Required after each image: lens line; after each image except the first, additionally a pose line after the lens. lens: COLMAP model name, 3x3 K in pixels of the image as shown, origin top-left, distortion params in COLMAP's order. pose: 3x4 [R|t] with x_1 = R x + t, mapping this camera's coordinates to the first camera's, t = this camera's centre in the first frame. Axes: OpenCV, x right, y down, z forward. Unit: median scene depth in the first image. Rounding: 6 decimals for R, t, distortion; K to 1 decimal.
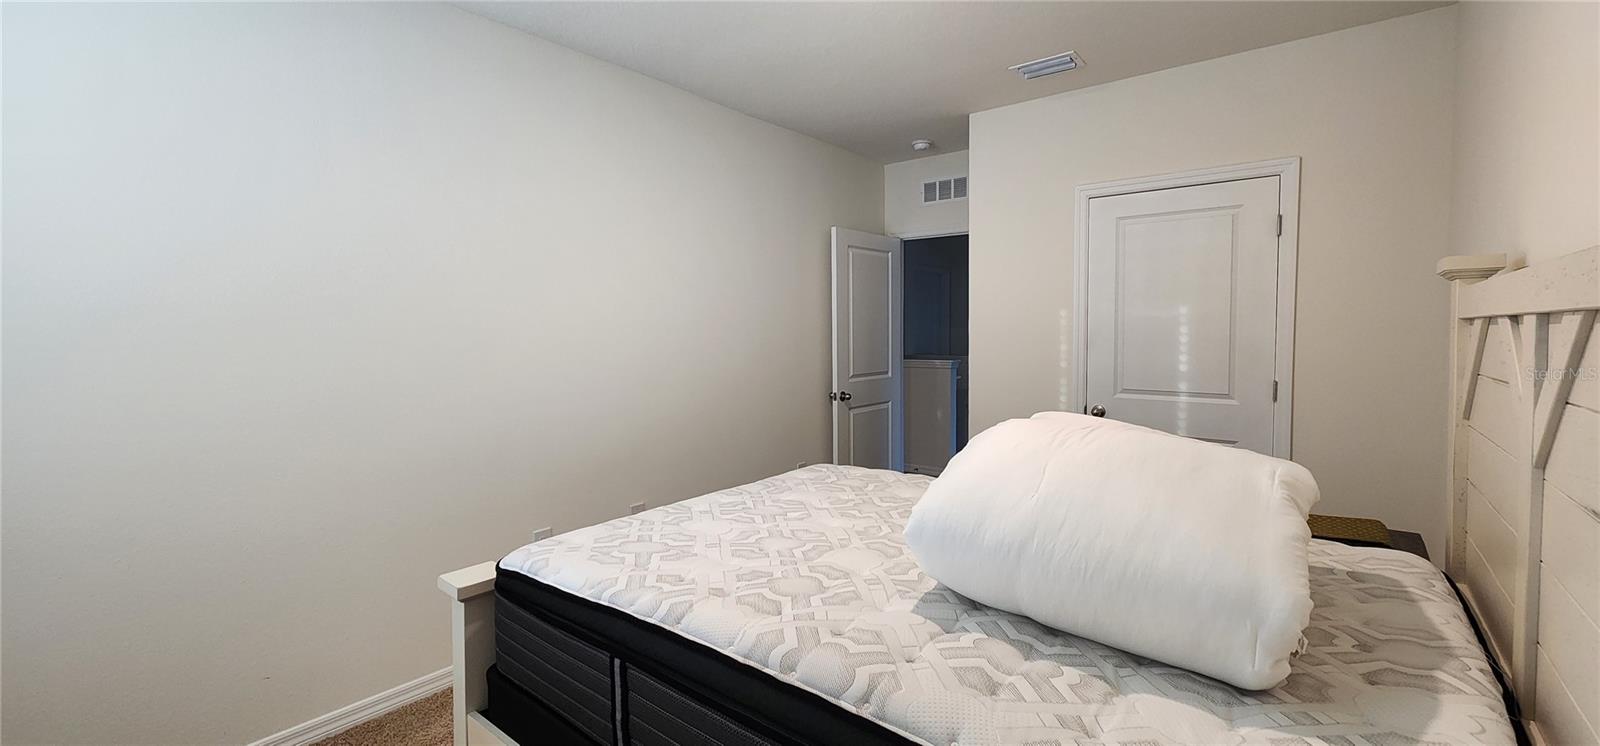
lens RADIAL K [[668.1, 0, 806.1], [0, 668.1, 358.7], [0, 0, 1]] dist [0.003682, -0.000121]
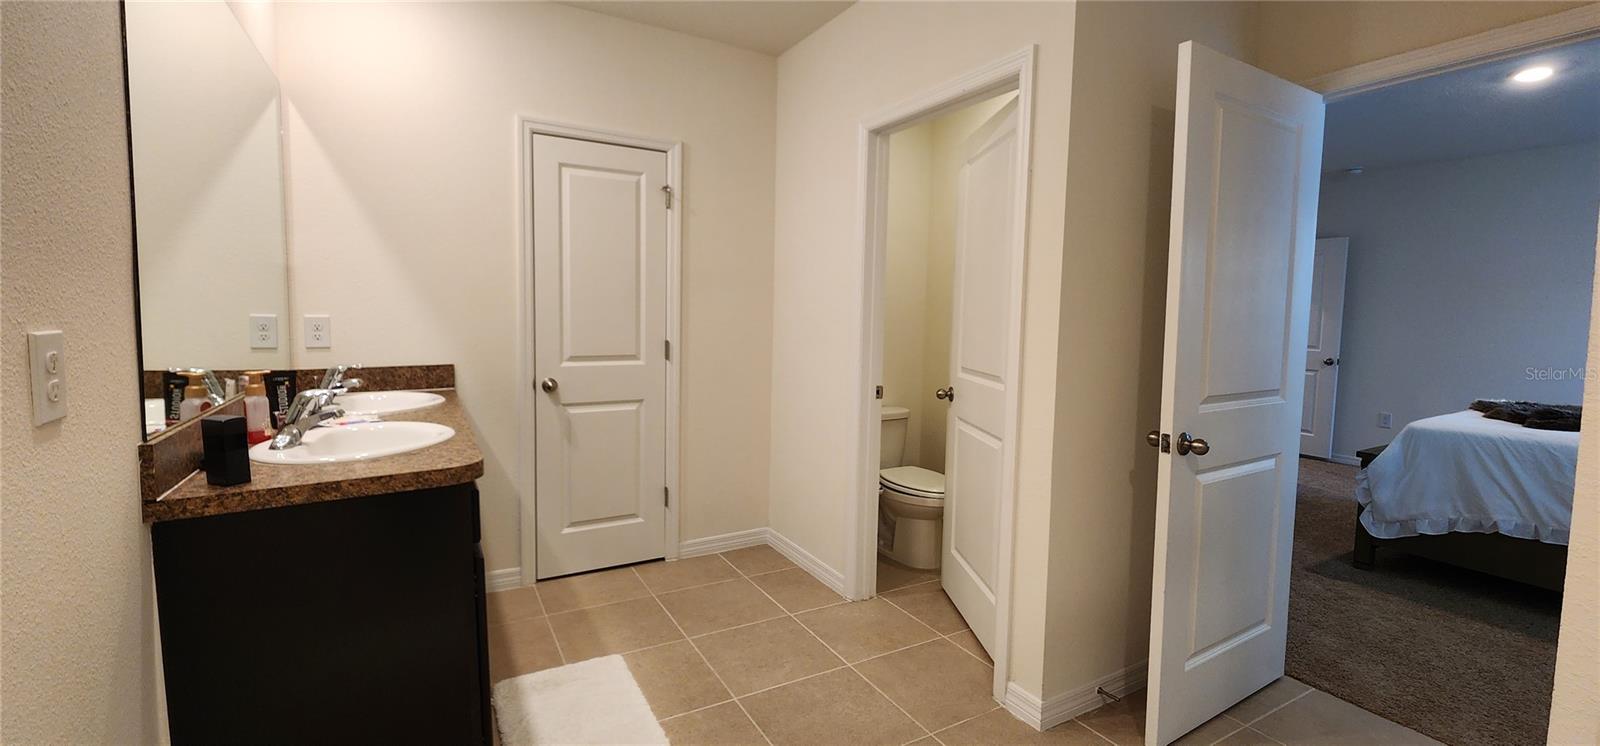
lens RADIAL K [[668.1, 0, 806.1], [0, 668.1, 358.7], [0, 0, 1]] dist [0.003682, -0.000121]
pose [[0.550383, -0.041267, 0.833892, -0.267618], [-0.012377, 0.998265, 0.057571, -0.013328], [-0.834820, -0.042007, 0.548917, 0.576598]]
